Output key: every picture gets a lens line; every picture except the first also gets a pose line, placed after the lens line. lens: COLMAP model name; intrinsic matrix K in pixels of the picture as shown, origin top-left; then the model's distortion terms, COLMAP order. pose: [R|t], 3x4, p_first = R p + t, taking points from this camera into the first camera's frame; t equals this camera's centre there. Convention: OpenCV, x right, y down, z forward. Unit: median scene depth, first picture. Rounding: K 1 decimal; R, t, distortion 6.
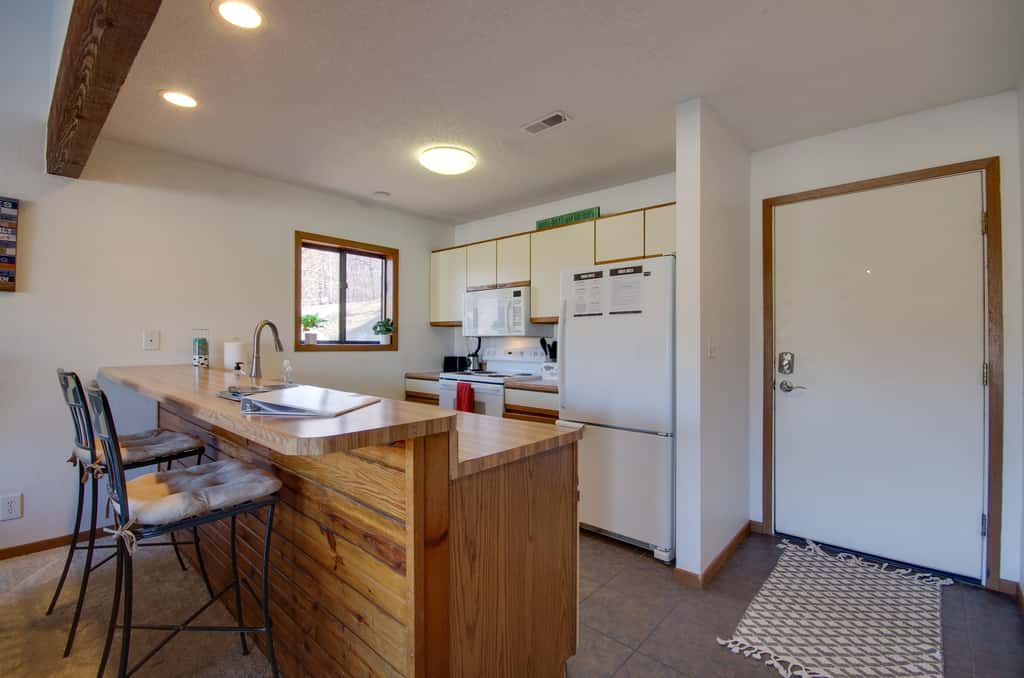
lens RADIAL K [[449.0, 0, 508.7], [0, 449.0, 342.4], [0, 0, 1]] dist [0.013719, -0.016509]
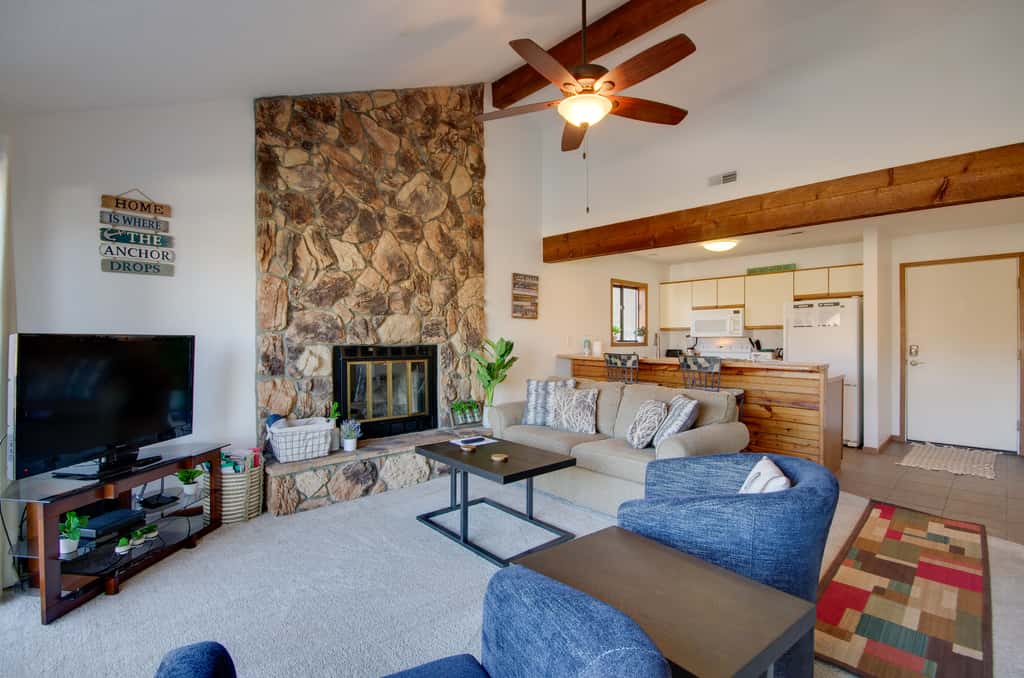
lens RADIAL K [[469.5, 0, 511.1], [0, 469.5, 341.7], [0, 0, 1]] dist [-0.001229, -0.010326]
pose [[0.996385, -0.007393, -0.084634, -0.868450], [0.007797, 0.999960, 0.004437, -0.013918], [0.084598, -0.005081, 0.996402, -1.054016]]
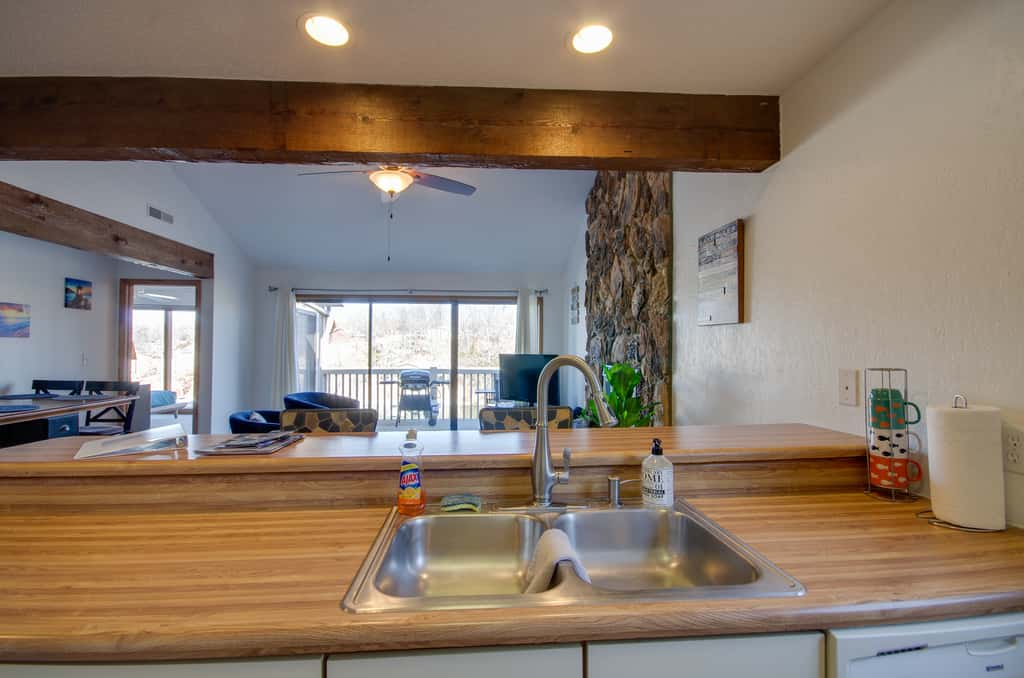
lens RADIAL K [[461.5, 0, 512.0], [0, 461.5, 339.0], [0, 0, 1]] dist [0.015019, -0.019765]
pose [[-0.688940, -0.023525, -0.724437, -0.113067], [-0.009119, 0.999675, -0.023791, -0.048677], [0.724761, -0.009784, -0.688931, 1.091657]]
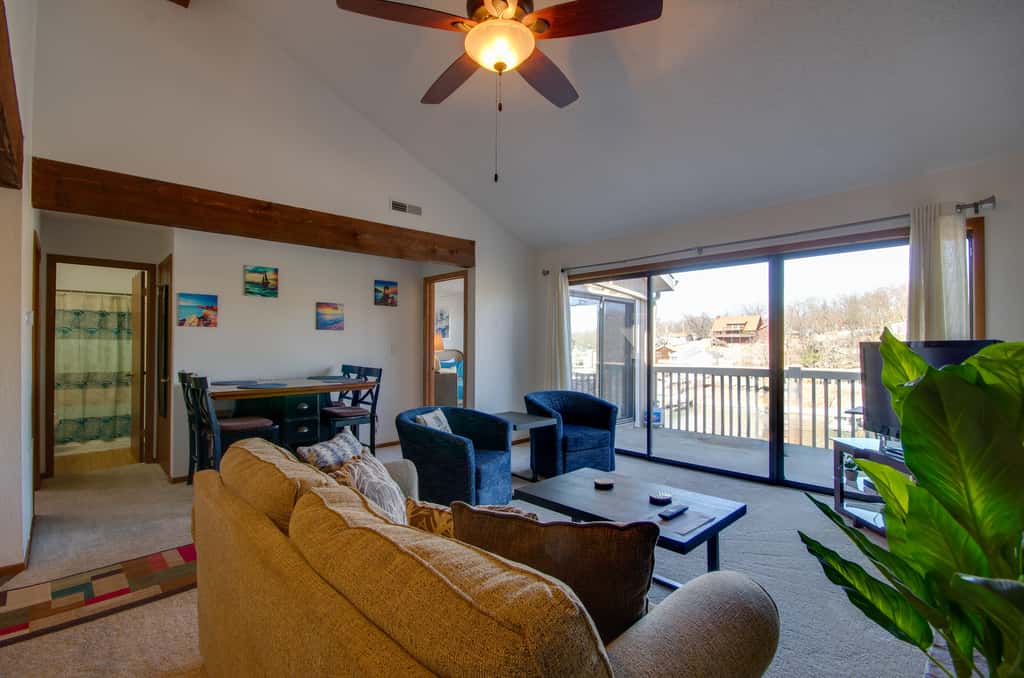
lens RADIAL K [[464.1, 0, 497.7], [0, 464.1, 342.4], [0, 0, 1]] dist [-0.017100, -0.000149]
pose [[-0.996502, -0.004538, 0.083441, -0.854888], [-0.005199, 0.999957, -0.007707, -0.015740], [-0.083403, -0.008114, -0.996483, 0.741602]]
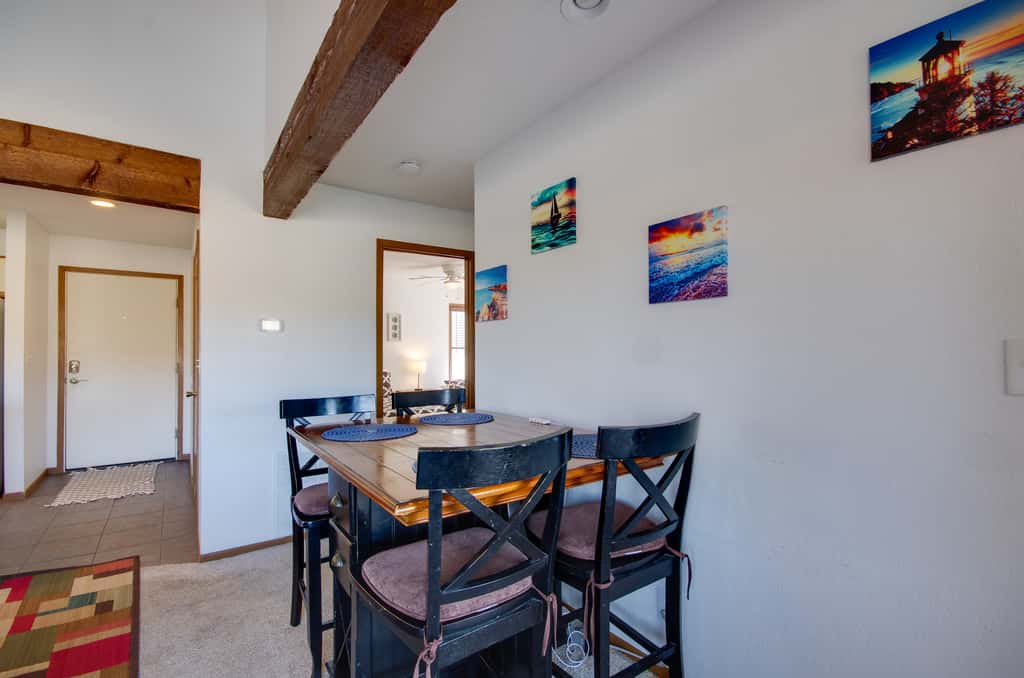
lens RADIAL K [[446.6, 0, 502.7], [0, 446.6, 345.2], [0, 0, 1]] dist [0.000879, -0.008813]
pose [[0.201797, 0.010587, 0.979370, -0.649266], [0.001399, 0.999937, -0.011098, -0.013407], [-0.979426, 0.003610, 0.201770, -0.855616]]
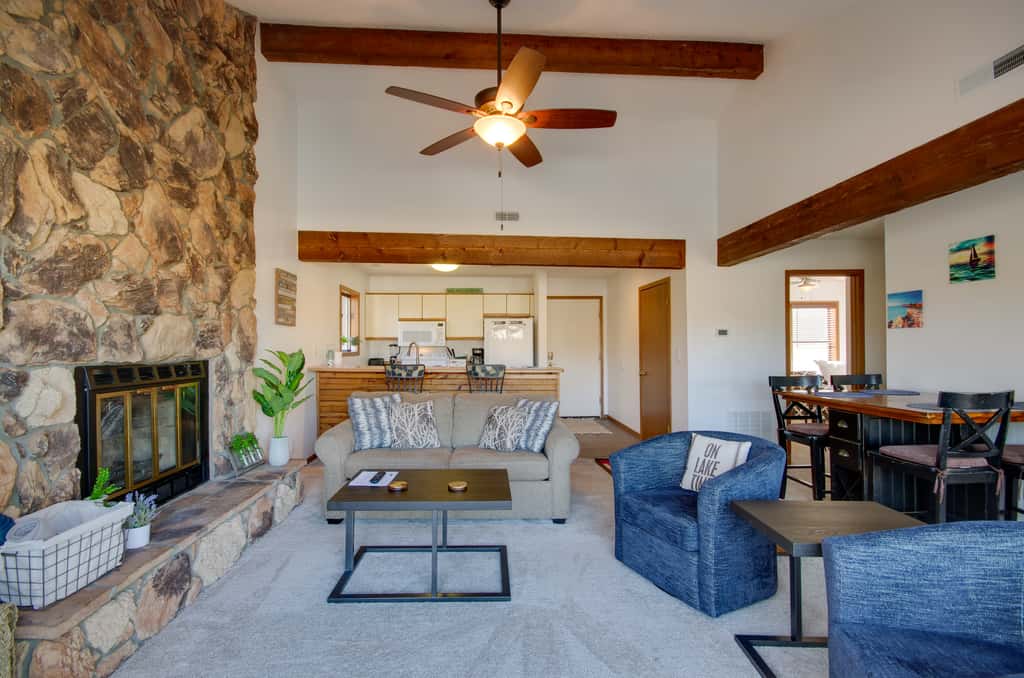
lens RADIAL K [[449.0, 0, 508.7], [0, 449.0, 342.4], [0, 0, 1]] dist [0.013719, -0.016509]
pose [[0.699983, -0.001975, 0.714157, -1.505393], [0.004867, 0.999986, -0.002005, -0.033643], [-0.714143, 0.004879, 0.699983, -0.742195]]
